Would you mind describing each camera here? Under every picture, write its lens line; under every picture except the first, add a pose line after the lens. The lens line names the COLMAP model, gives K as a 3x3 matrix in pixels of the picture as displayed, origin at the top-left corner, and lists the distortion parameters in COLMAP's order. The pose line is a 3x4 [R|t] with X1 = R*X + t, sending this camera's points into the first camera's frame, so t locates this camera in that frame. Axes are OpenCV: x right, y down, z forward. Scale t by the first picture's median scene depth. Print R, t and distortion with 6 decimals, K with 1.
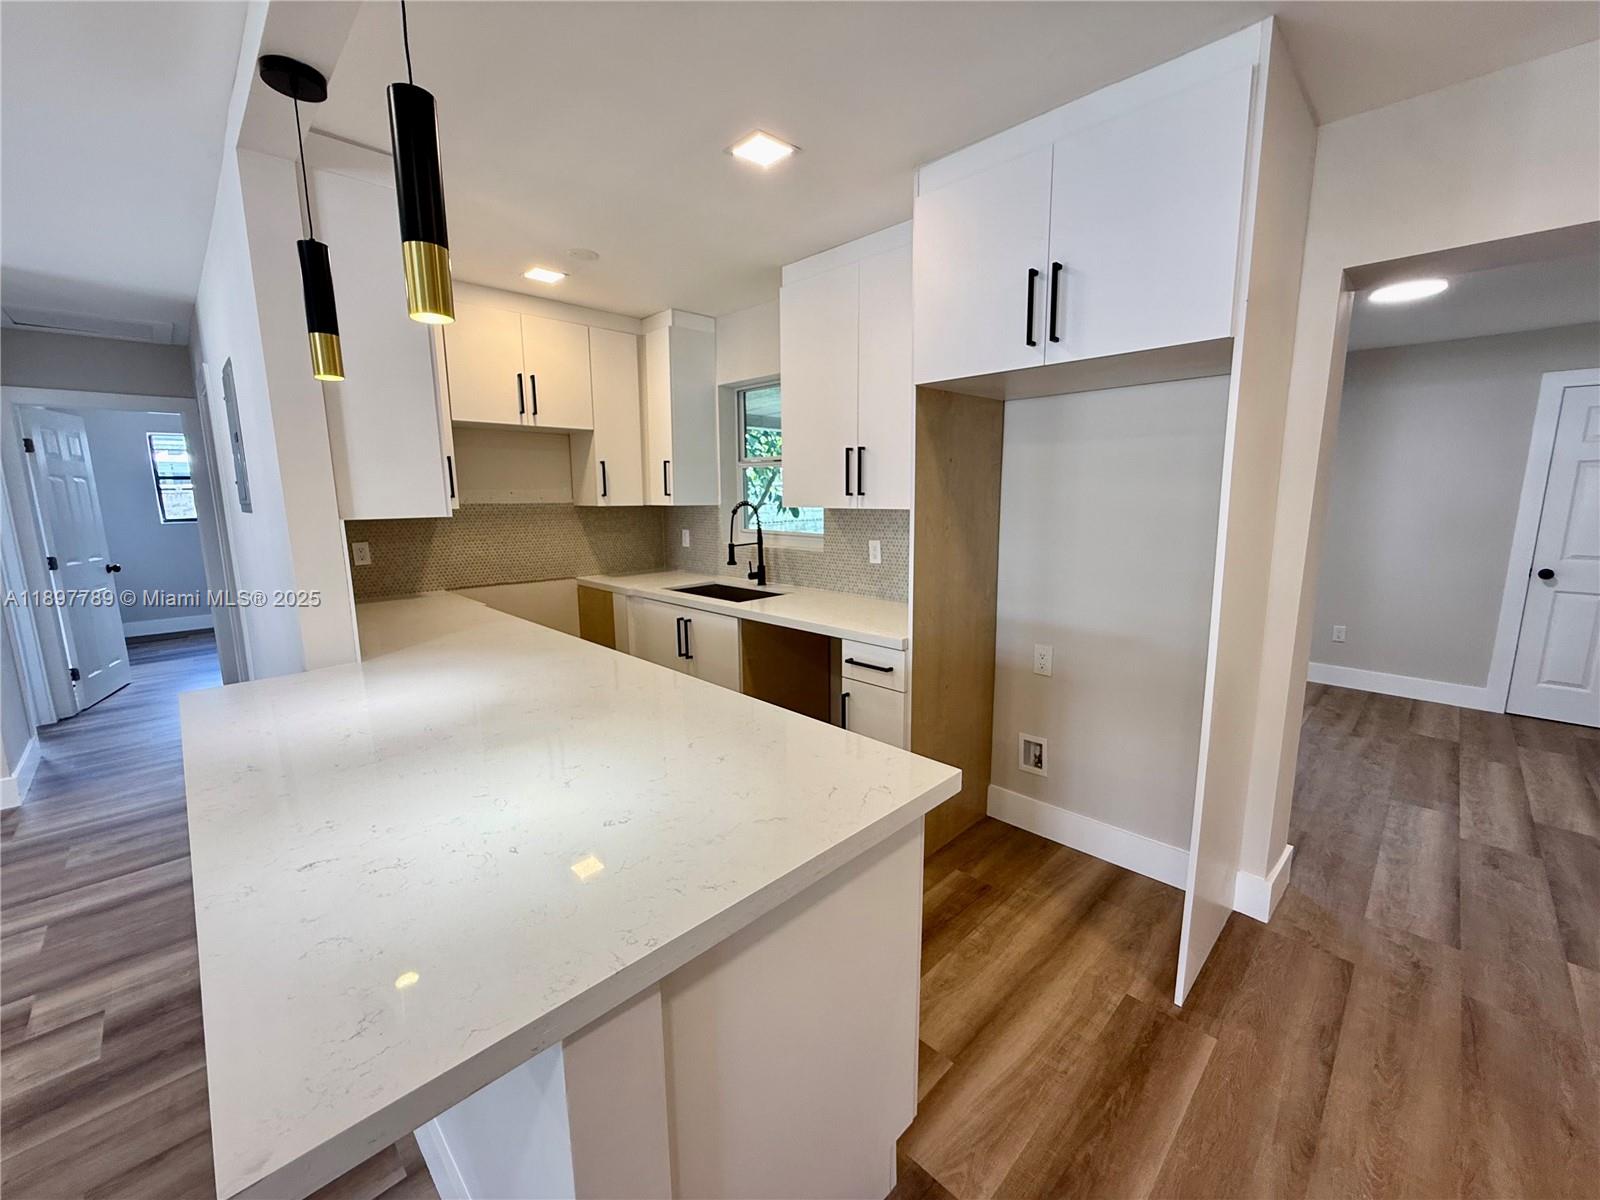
lens RADIAL K [[639.8, 0, 801.9], [0, 639.8, 596.0], [0, 0, 1]] dist [-0.001129, 0.000018]
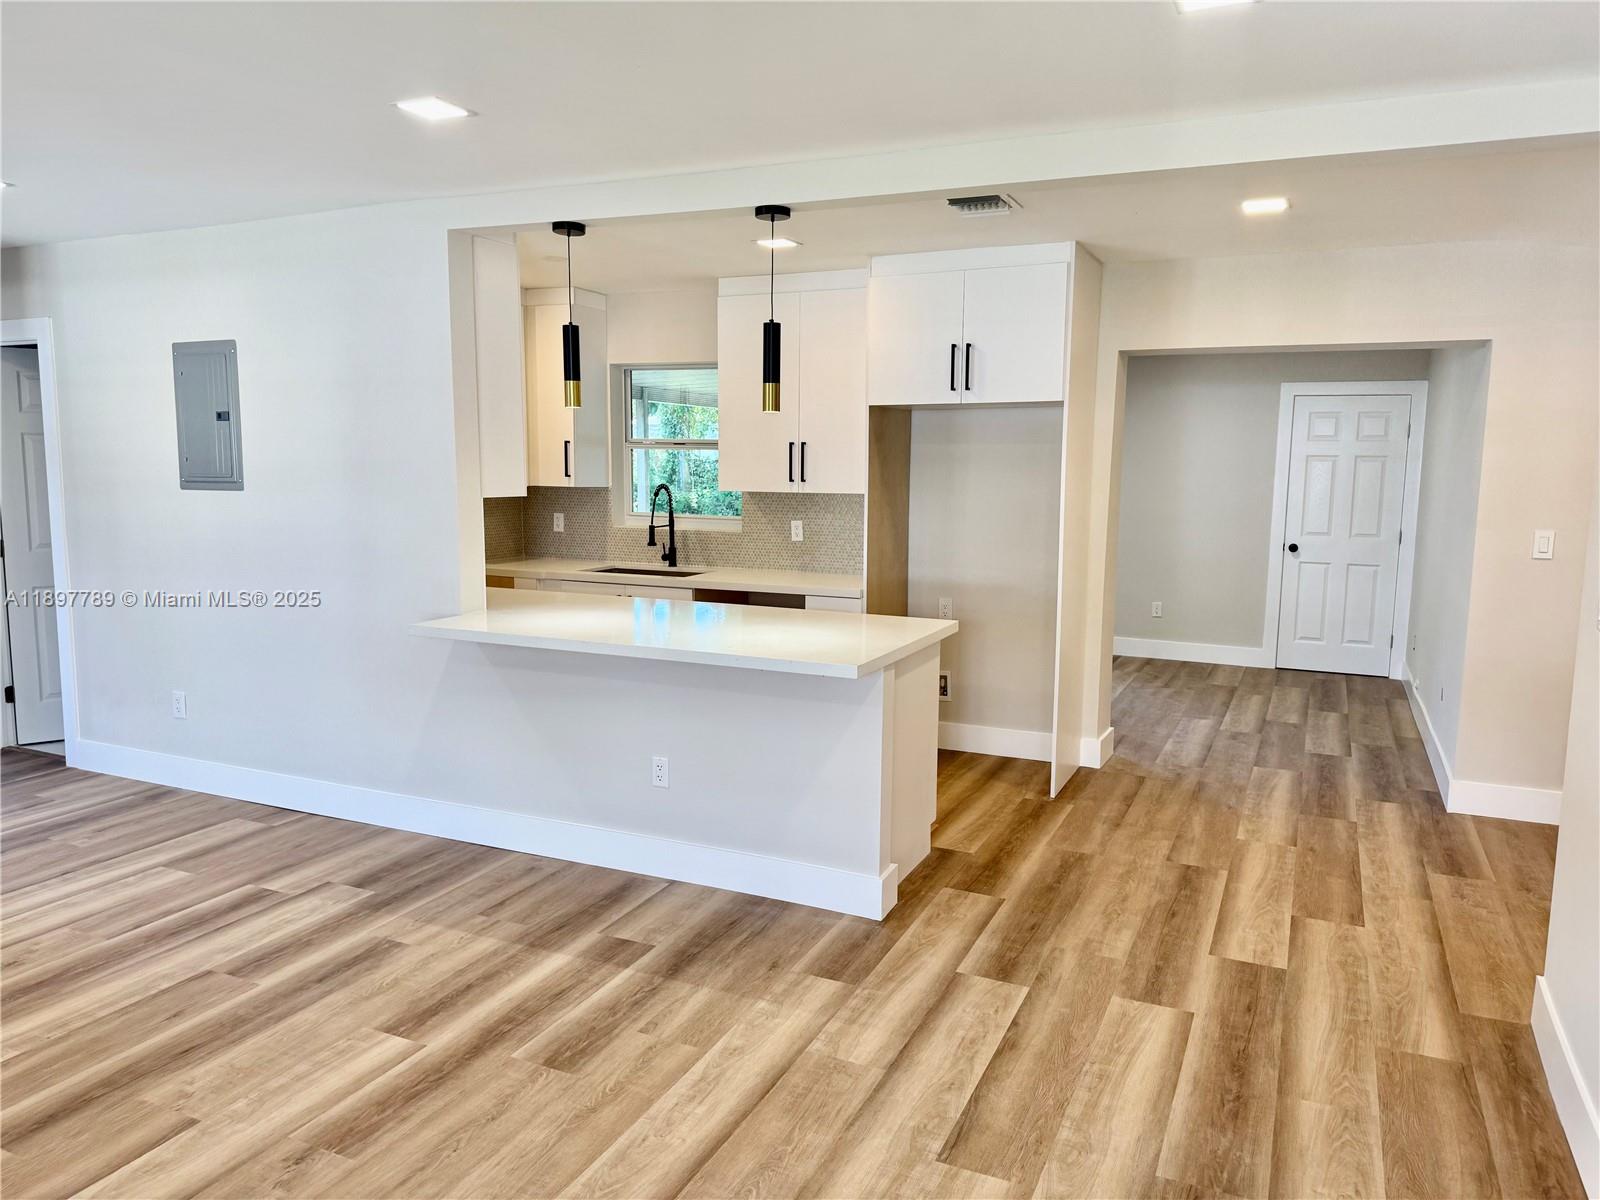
lens RADIAL K [[1126.2, 0, 795.2], [0, 1126.2, 607.8], [0, 0, 1]] dist [0.088886, -0.117689]
pose [[0.937539, -0.029152, 0.346657, -0.555309], [0.039929, 0.998915, -0.023986, 0.109769], [-0.345581, 0.036330, 0.937685, -0.821079]]
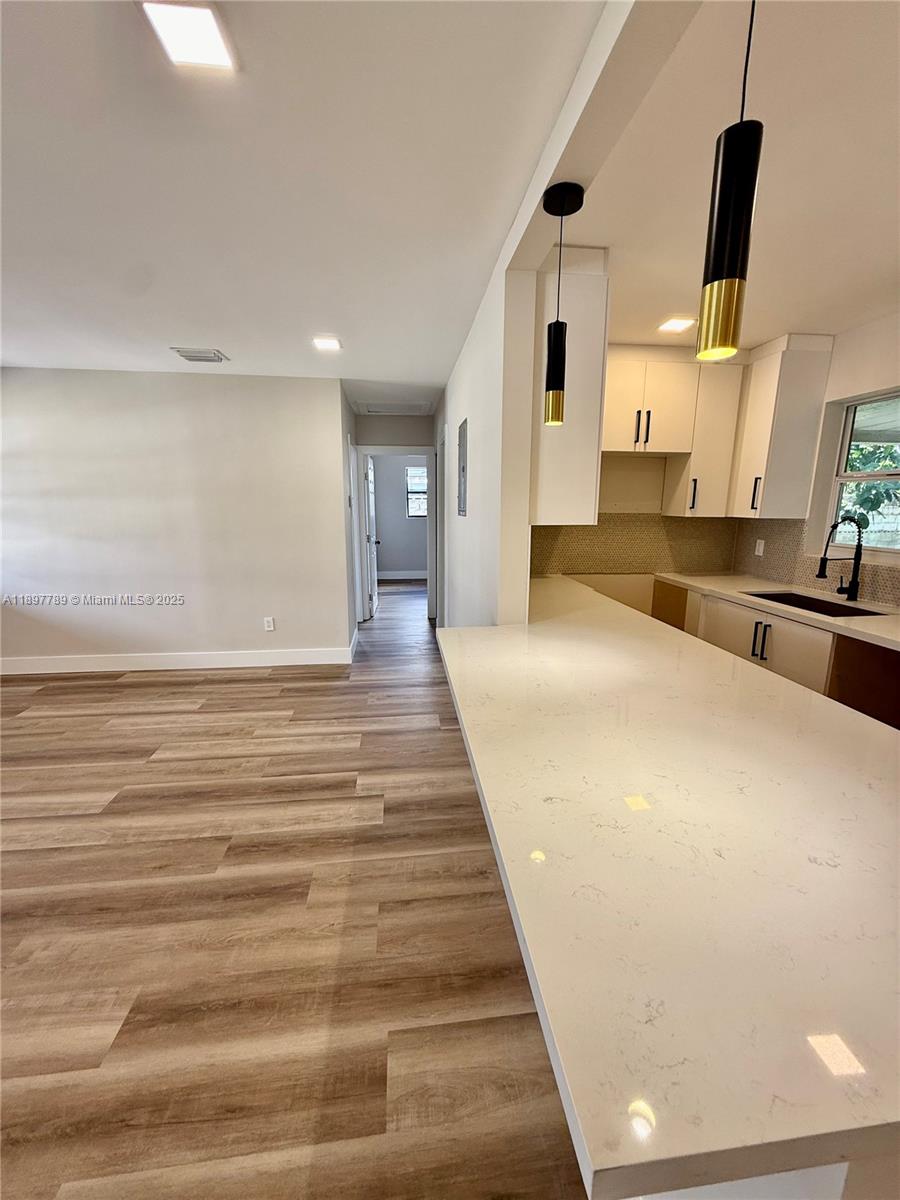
lens RADIAL K [[479.9, 0, 454.3], [0, 479.9, 598.6], [0, 0, 1]] dist [-0.001129, 0.000018]
pose [[0.786262, 0.131365, -0.603767, -0.109240], [-0.107414, 0.991320, 0.075806, -0.011398], [0.608485, 0.005250, 0.793548, 0.026853]]
